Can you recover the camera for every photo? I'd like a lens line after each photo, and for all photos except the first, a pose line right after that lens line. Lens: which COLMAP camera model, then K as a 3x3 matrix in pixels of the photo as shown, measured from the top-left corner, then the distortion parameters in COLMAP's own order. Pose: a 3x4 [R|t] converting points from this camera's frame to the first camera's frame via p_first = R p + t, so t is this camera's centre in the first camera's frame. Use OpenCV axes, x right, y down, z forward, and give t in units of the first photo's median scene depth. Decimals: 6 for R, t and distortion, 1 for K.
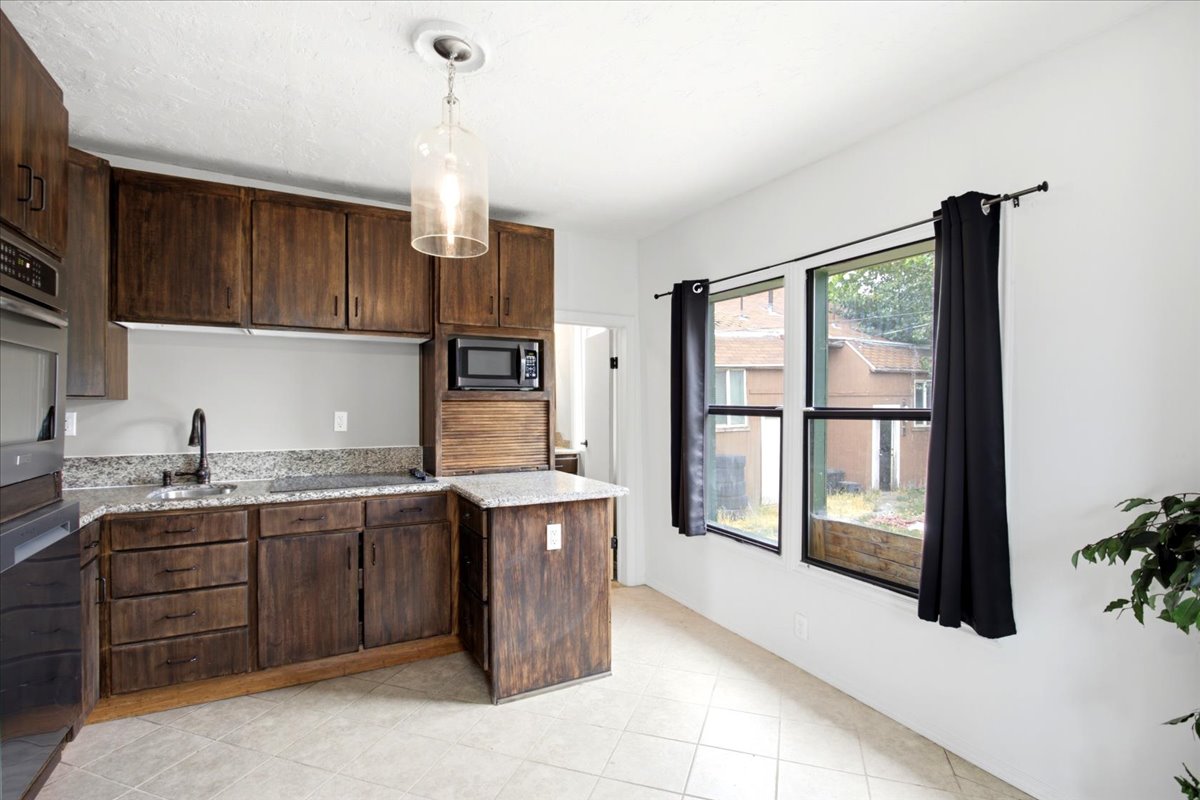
lens RADIAL K [[574.9, 0, 594.3], [0, 574.9, 404.6], [0, 0, 1]] dist [-0.001290, 0.000599]
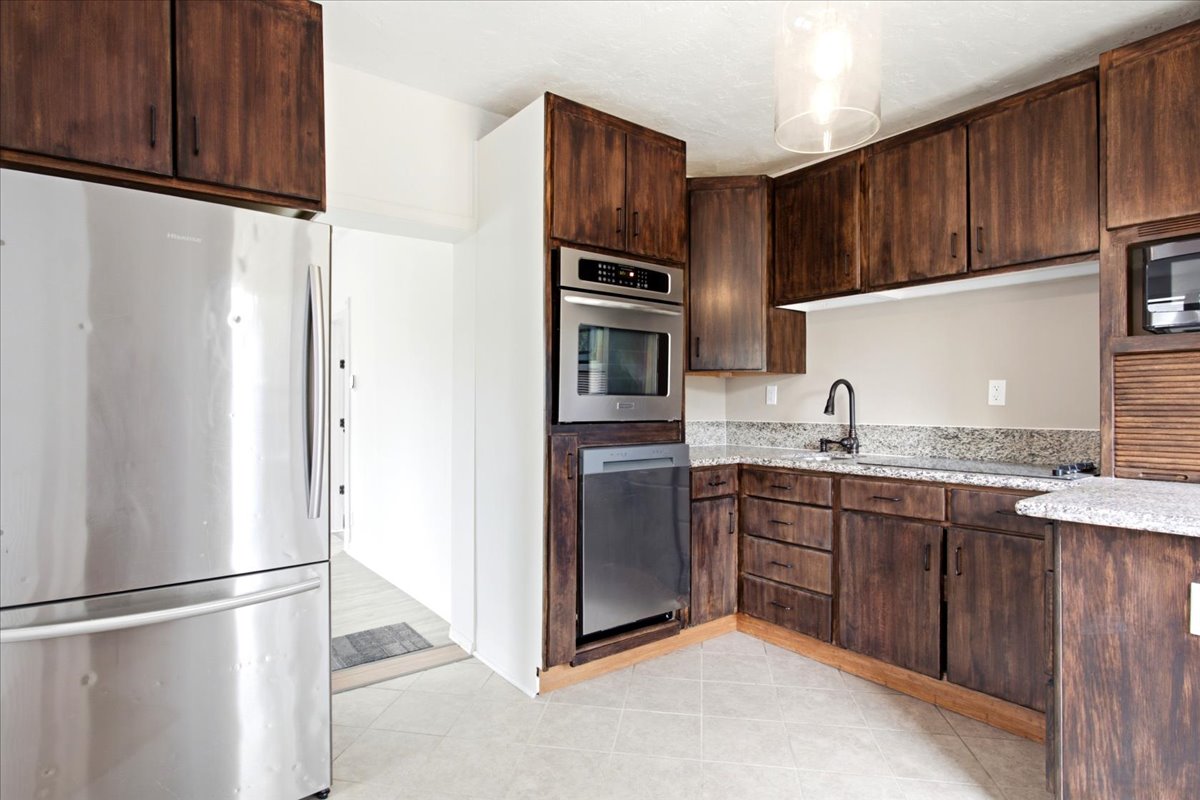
lens RADIAL K [[618.5, 0, 600.0], [0, 618.5, 400.0], [0, 0, 1]] dist [-0.003047, 0.000194]
pose [[0.176249, -0.009419, -0.984301, 0.347960], [-0.000976, 0.999952, -0.009743, 0.059257], [0.984345, 0.002678, 0.176231, 0.407931]]
